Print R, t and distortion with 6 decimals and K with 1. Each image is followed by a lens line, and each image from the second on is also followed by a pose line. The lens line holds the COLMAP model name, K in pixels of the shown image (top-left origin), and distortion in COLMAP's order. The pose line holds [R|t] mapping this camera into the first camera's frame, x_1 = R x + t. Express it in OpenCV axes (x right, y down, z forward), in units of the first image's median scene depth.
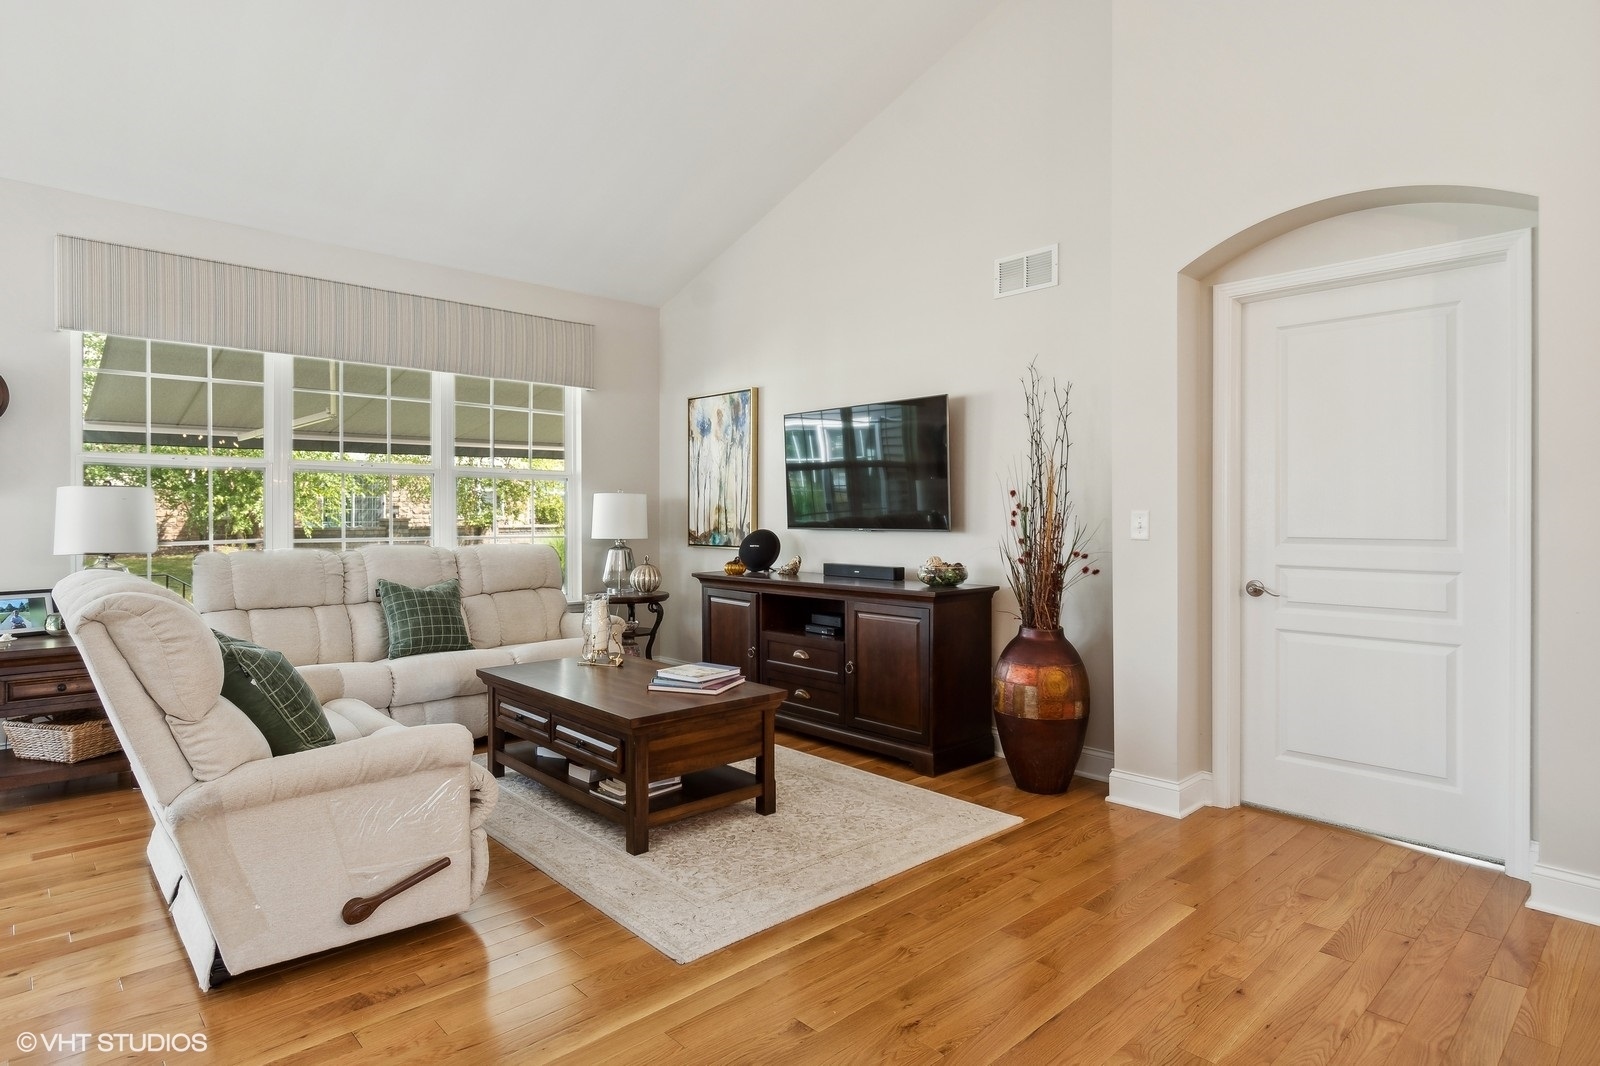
lens RADIAL K [[855.7, 0, 792.1], [0, 855.7, 513.3], [0, 0, 1]] dist [0.008910, -0.006429]
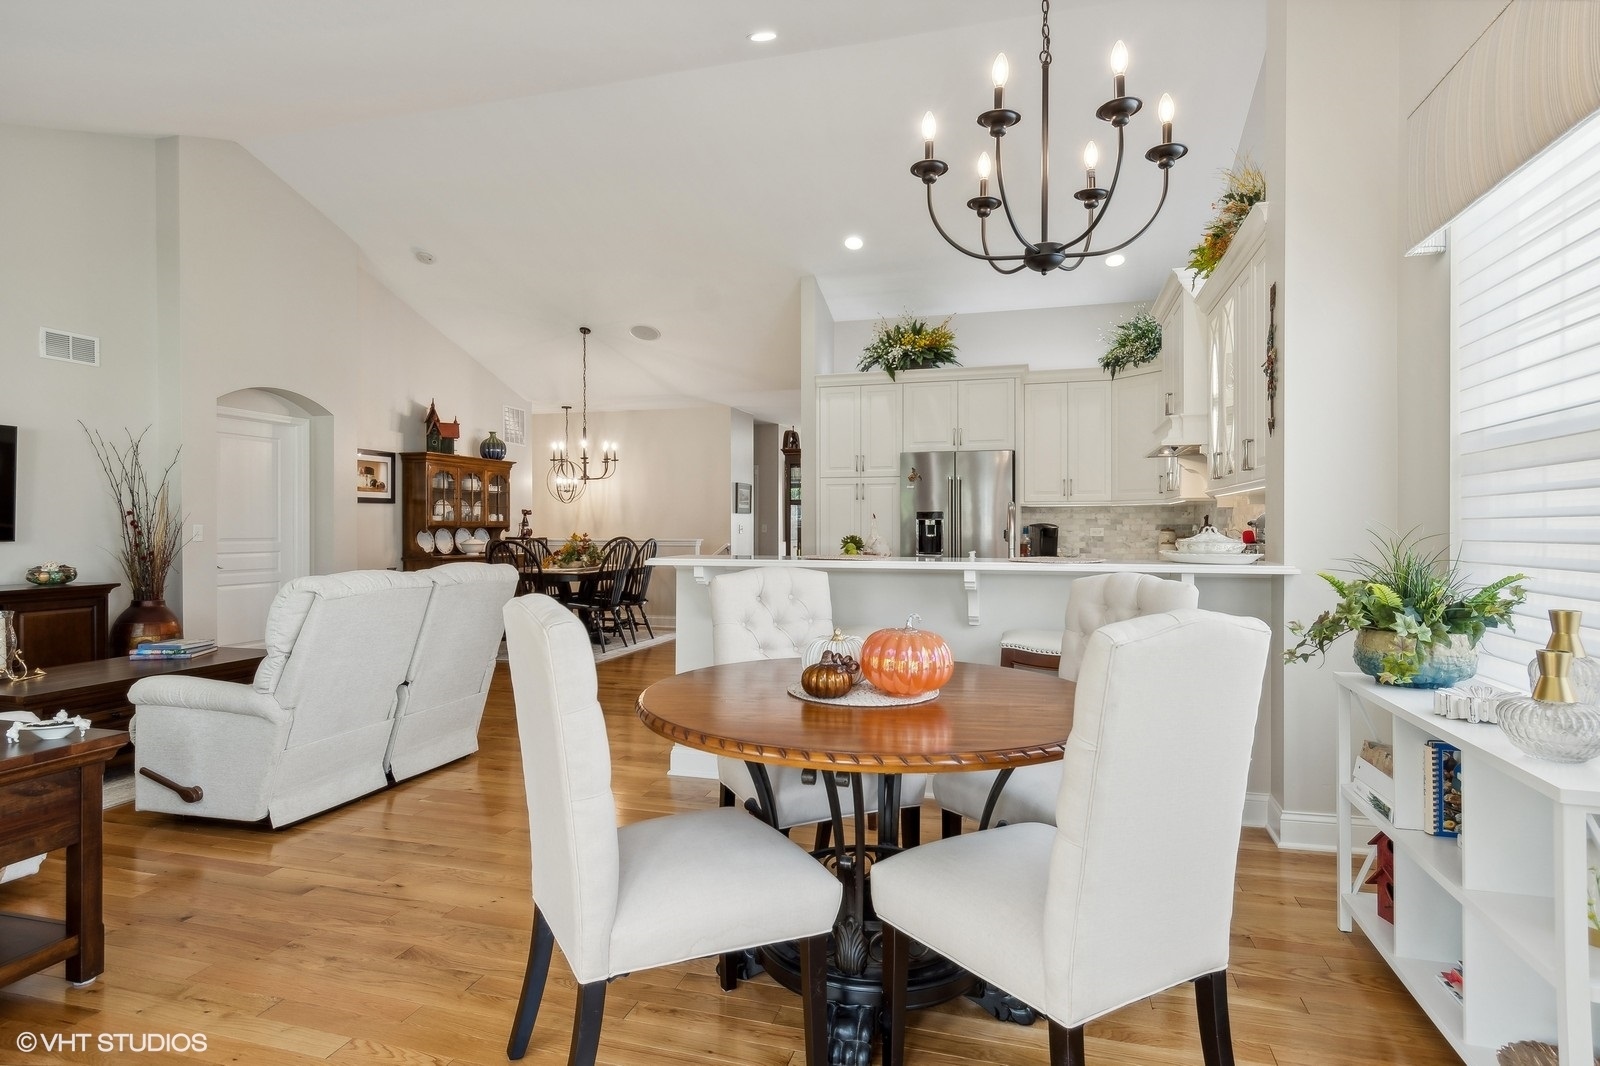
lens RADIAL K [[855.7, 0, 800.0], [0, 855.7, 530.4], [0, 0, 1]] dist [0.008910, -0.006429]
pose [[-0.503614, -0.005609, 0.863910, -1.404314], [-0.004362, 0.999983, 0.003949, -0.003434], [-0.863918, -0.001779, -0.503630, 0.647113]]
